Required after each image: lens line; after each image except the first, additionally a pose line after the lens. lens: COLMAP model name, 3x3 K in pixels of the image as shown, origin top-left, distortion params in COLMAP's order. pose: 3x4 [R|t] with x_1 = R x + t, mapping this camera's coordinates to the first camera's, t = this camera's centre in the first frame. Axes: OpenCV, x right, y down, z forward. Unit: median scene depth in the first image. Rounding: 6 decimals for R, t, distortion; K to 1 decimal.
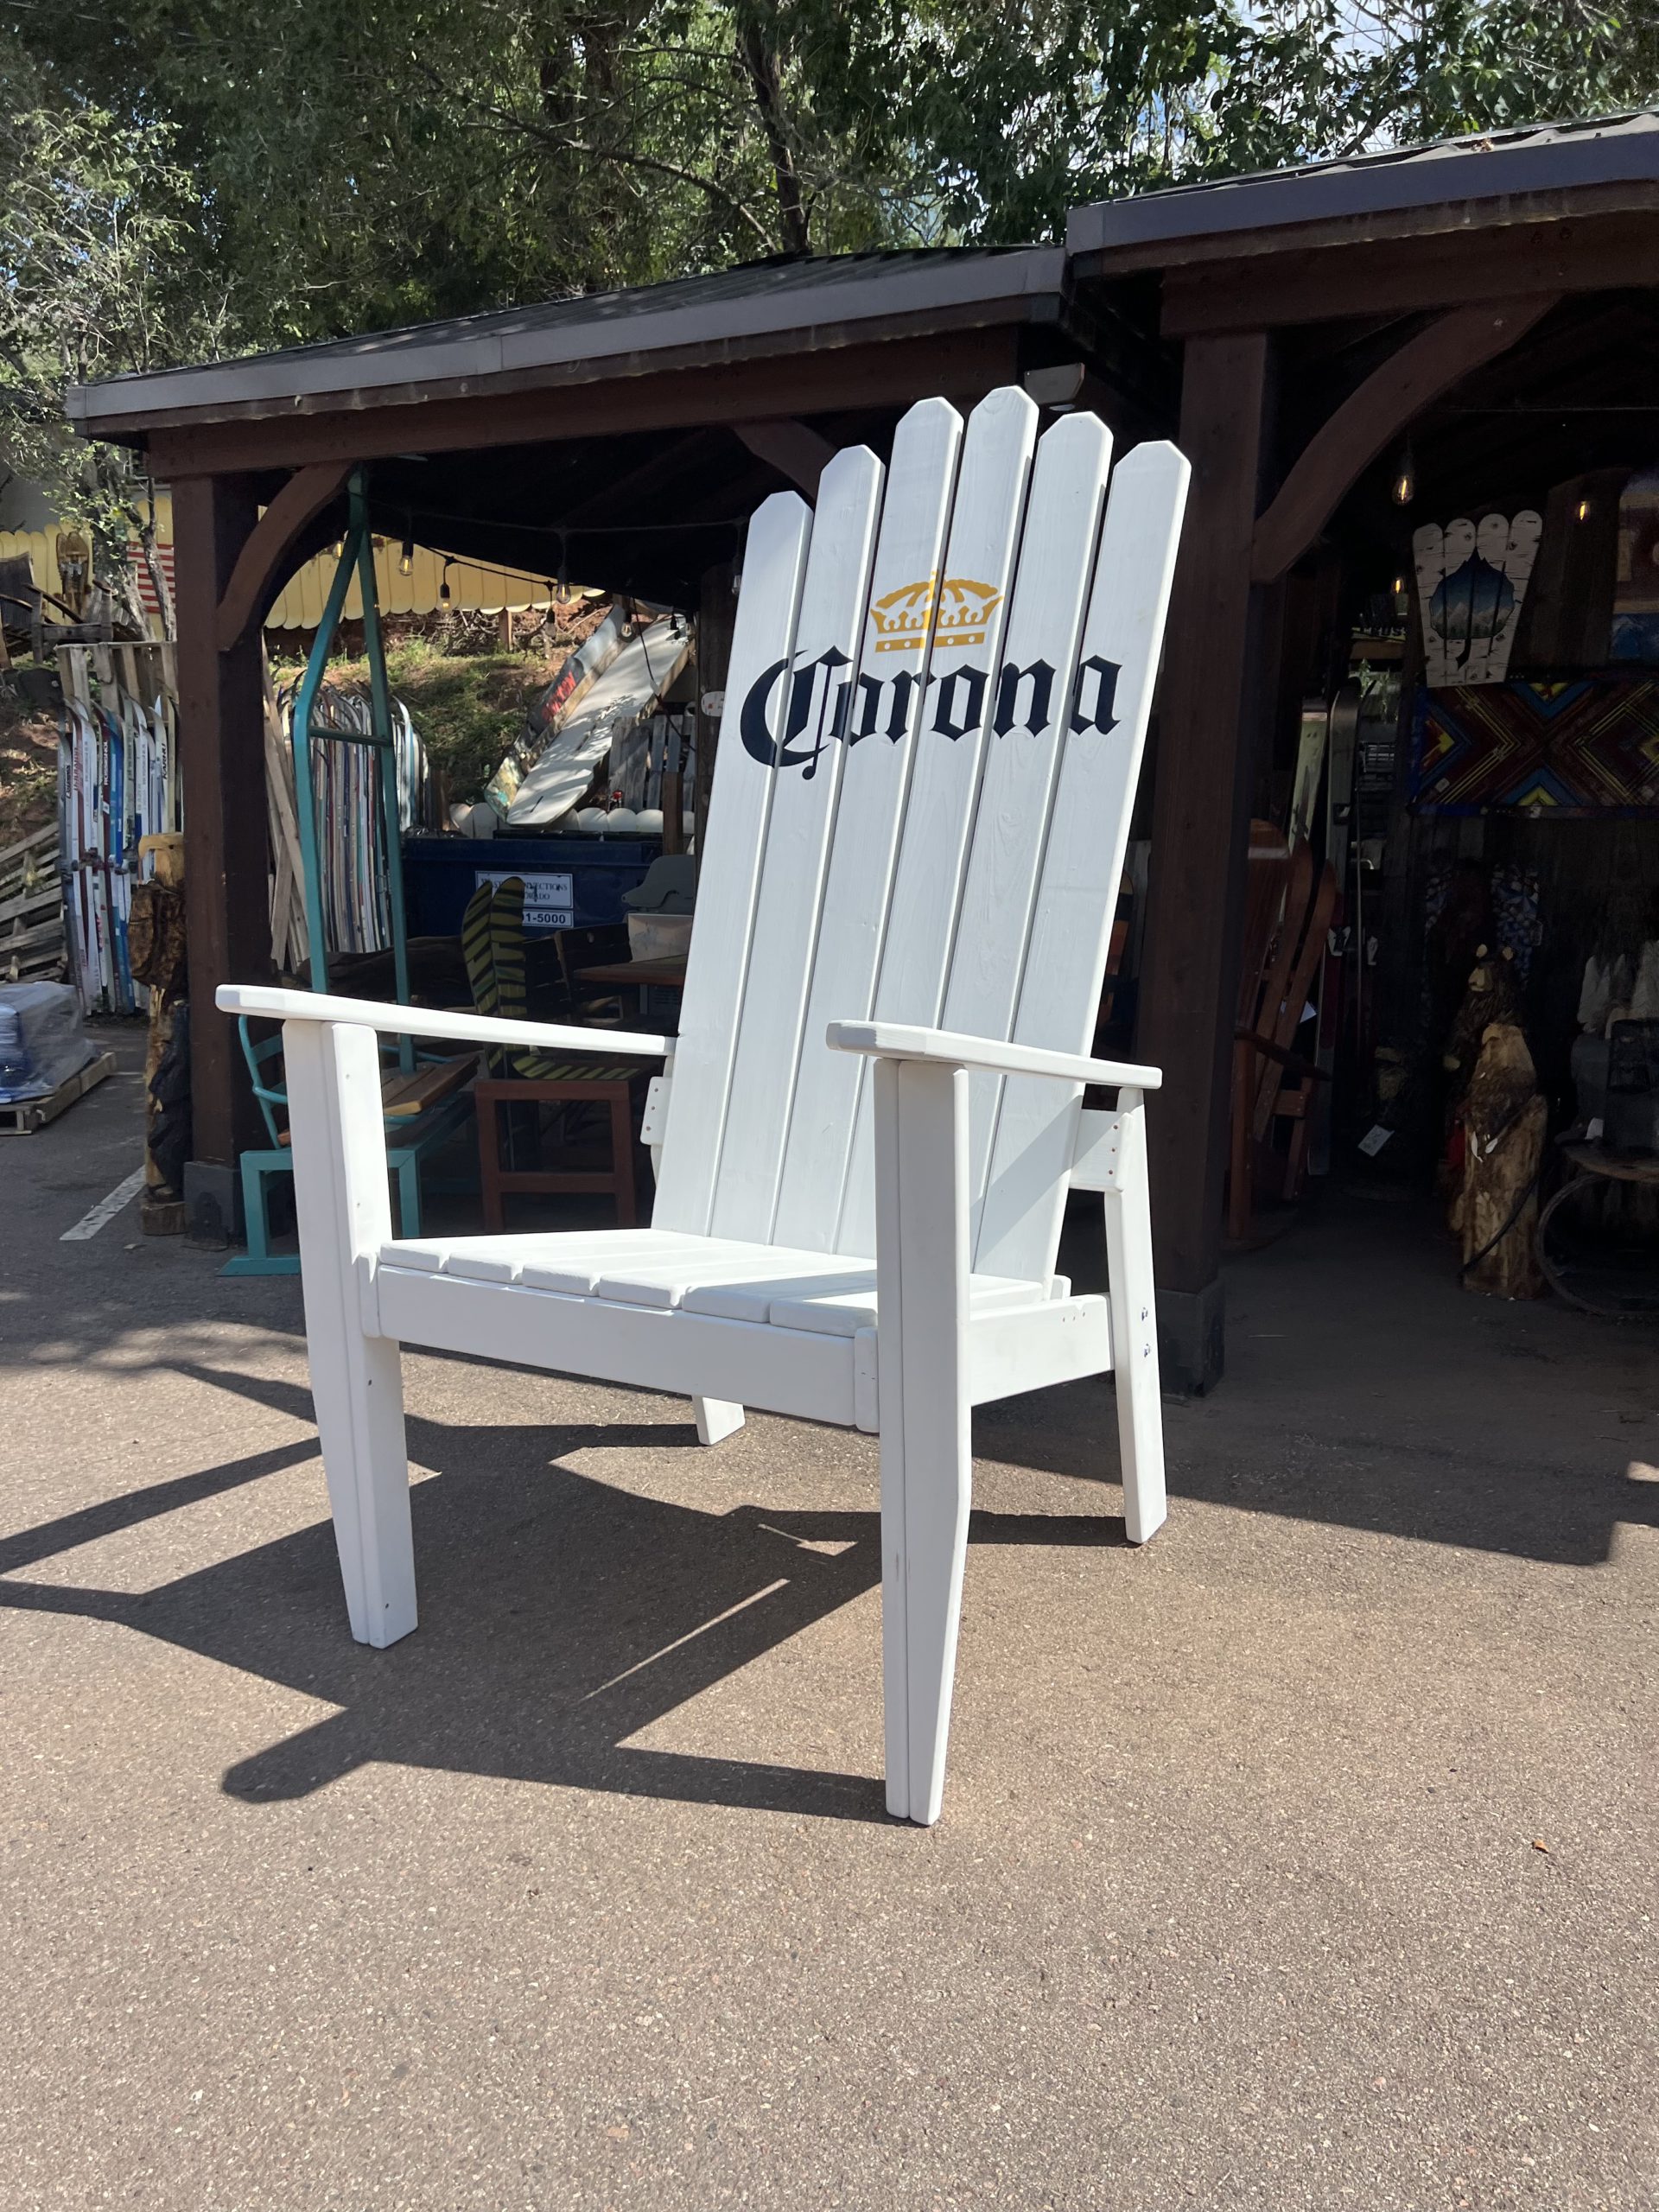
lens RADIAL K [[1688.0, 0, 818.9], [0, 1688.0, 1122.2], [0, 0, 1]] dist [0.012326, -0.048193]
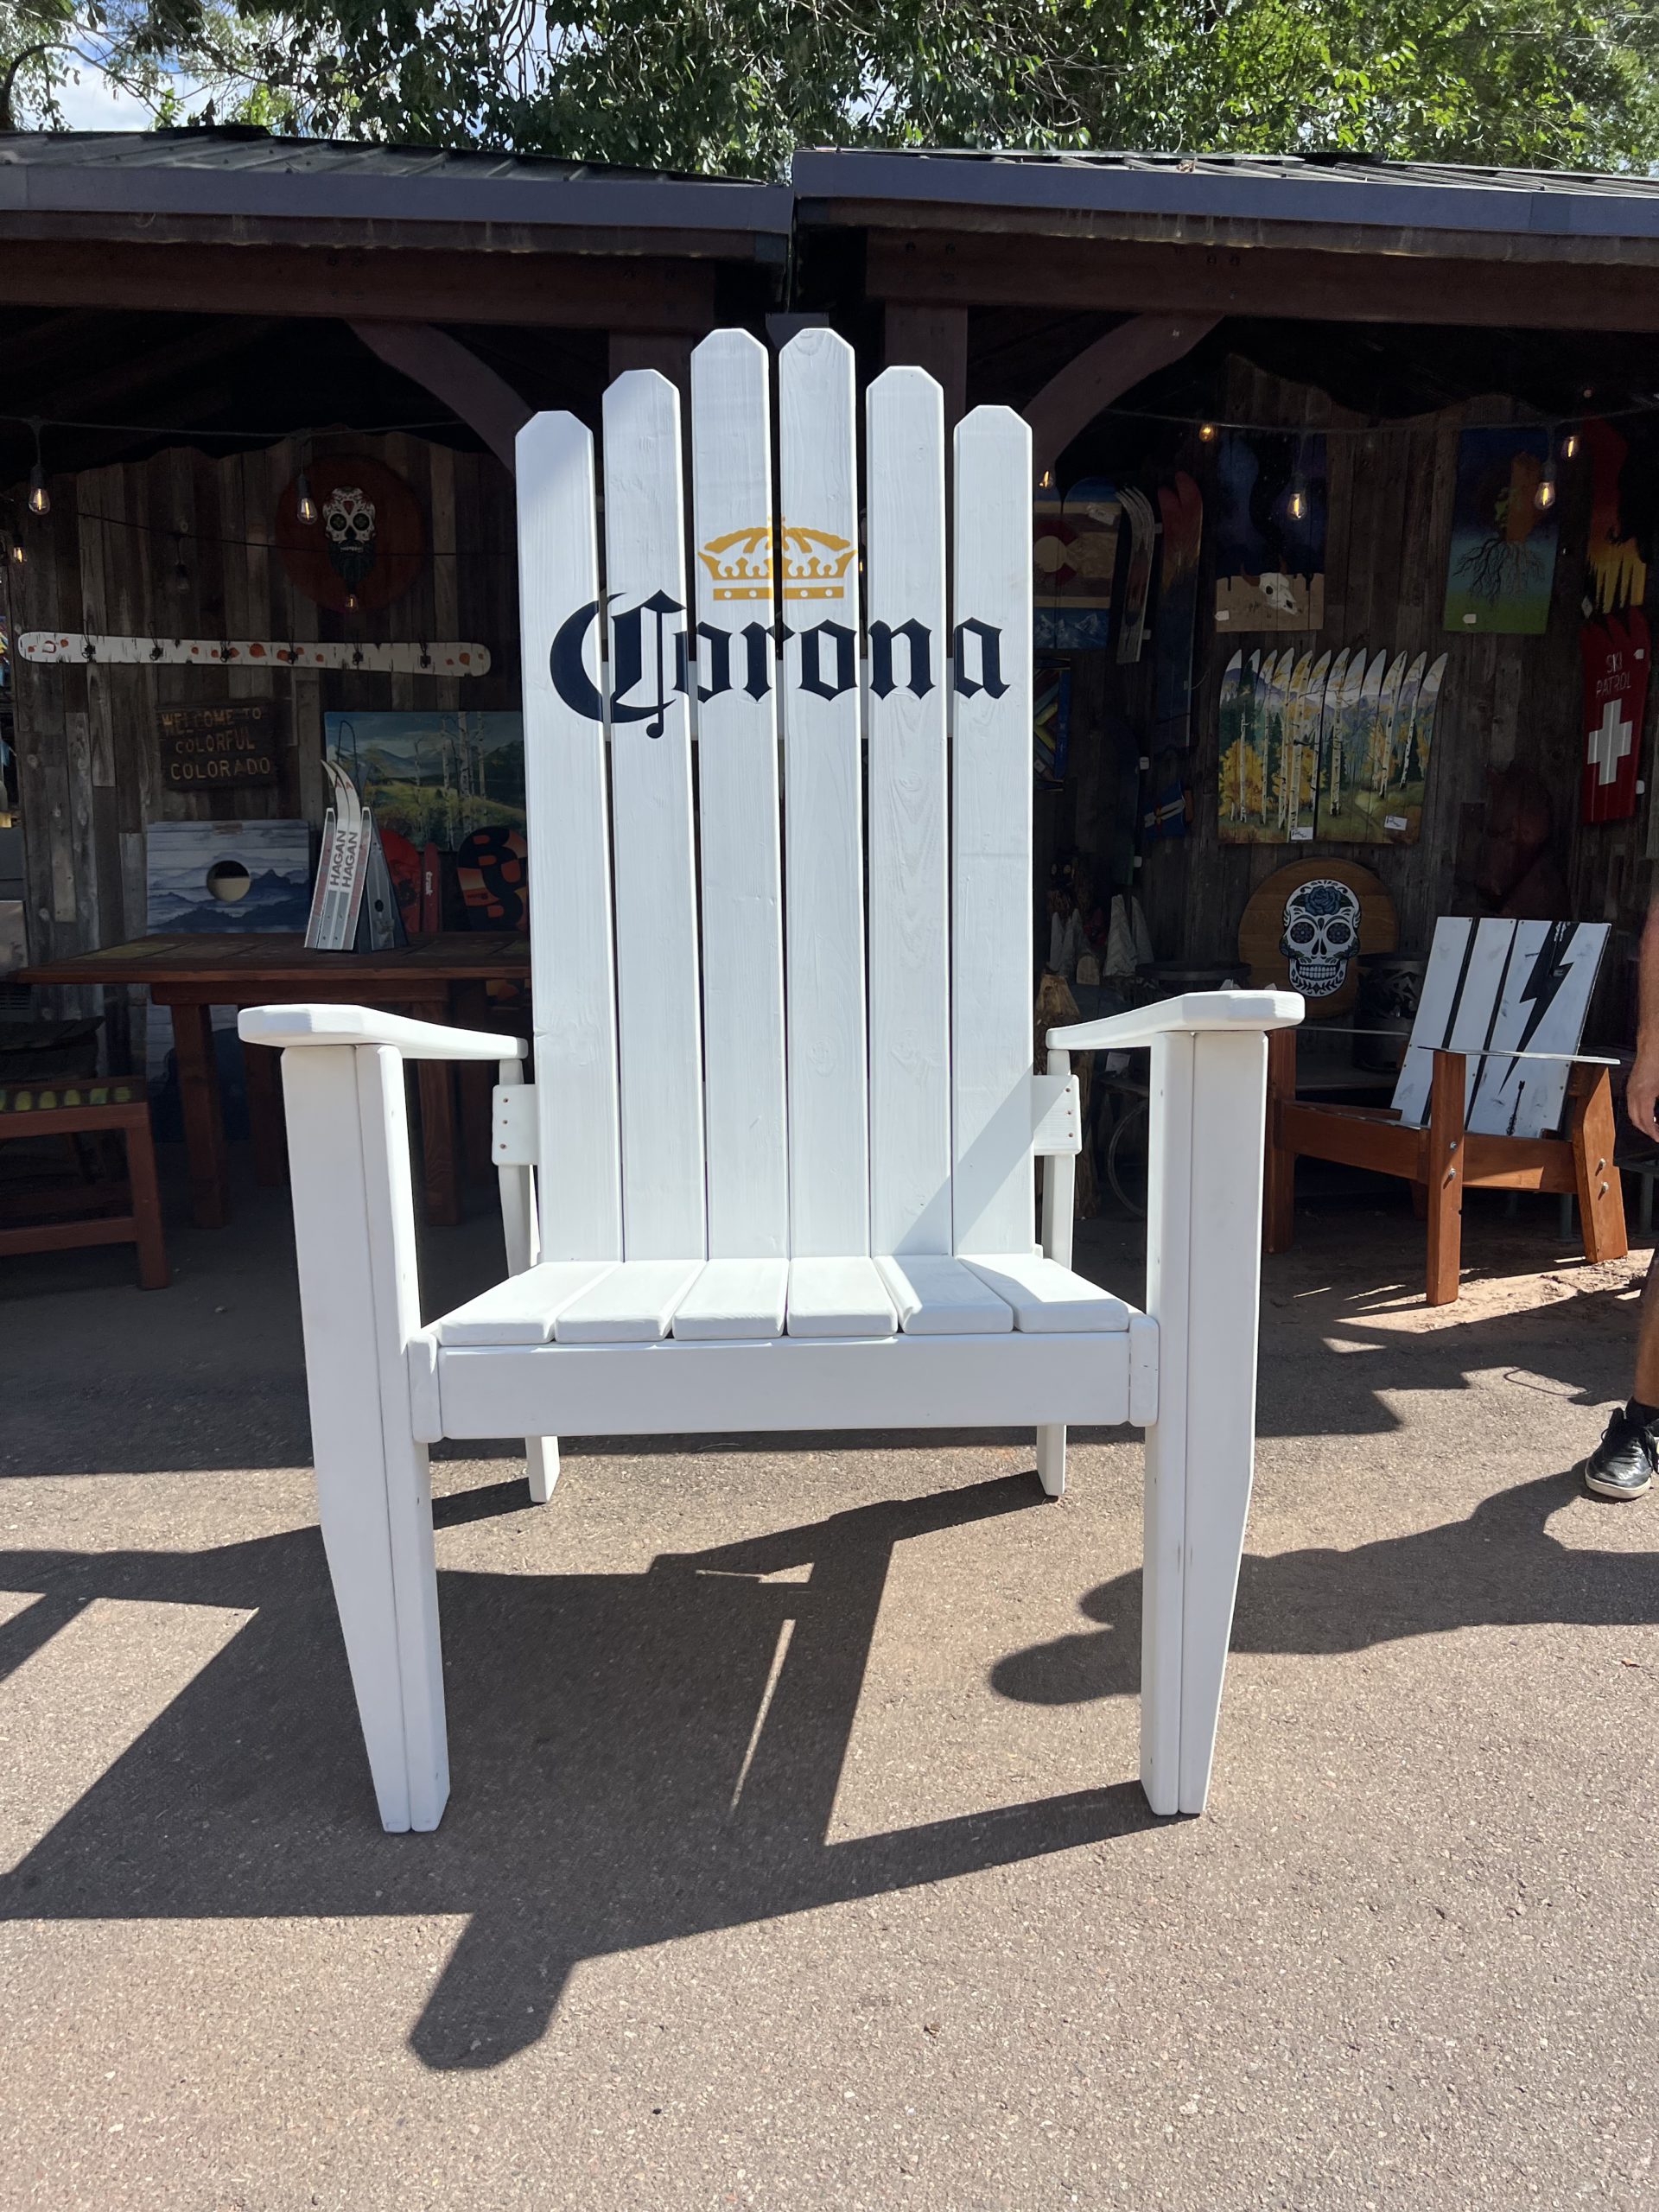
lens RADIAL K [[1688.0, 0, 836.6], [0, 1688.0, 1107.5], [0, 0, 1]] dist [0.012326, -0.048193]
pose [[0.843820, -0.096969, 0.527792, -0.428944], [0.092496, 0.995100, 0.034945, -0.031570], [-0.528594, 0.019331, 0.848655, 0.198584]]
